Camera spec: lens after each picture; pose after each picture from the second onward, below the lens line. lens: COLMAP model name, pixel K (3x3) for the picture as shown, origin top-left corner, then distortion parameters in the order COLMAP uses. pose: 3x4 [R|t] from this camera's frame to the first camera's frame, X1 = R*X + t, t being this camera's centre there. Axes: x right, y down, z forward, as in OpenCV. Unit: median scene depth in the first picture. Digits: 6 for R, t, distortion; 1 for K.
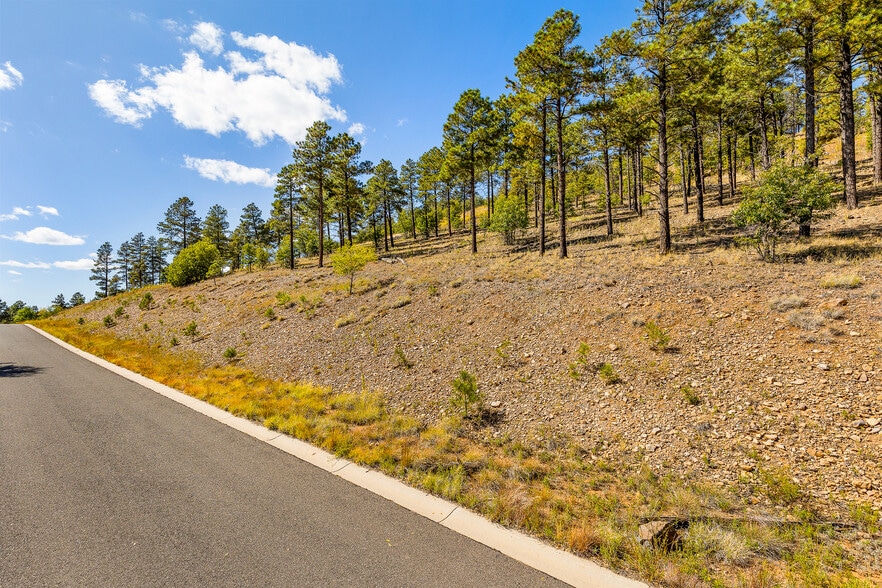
lens RADIAL K [[698.2, 0, 441.0], [0, 698.2, 294.0], [0, 0, 1]] dist [-0.003421, 0.000152]
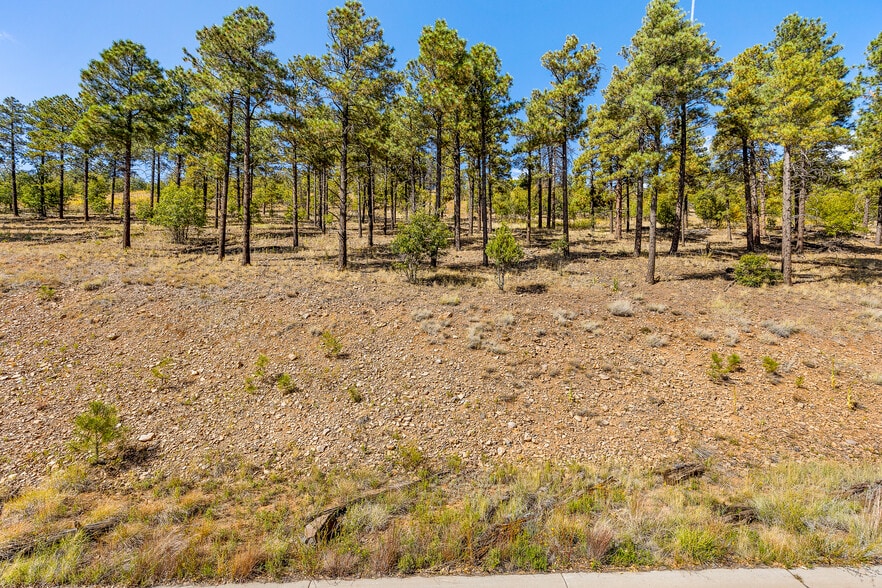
lens RADIAL K [[698.2, 0, 441.0], [0, 698.2, 294.0], [0, 0, 1]] dist [-0.003421, 0.000152]
pose [[0.316928, 0.044772, 0.947392, -0.659505], [-0.011017, 0.998992, -0.043525, 0.026500], [-0.948386, 0.003357, 0.317102, 0.473125]]
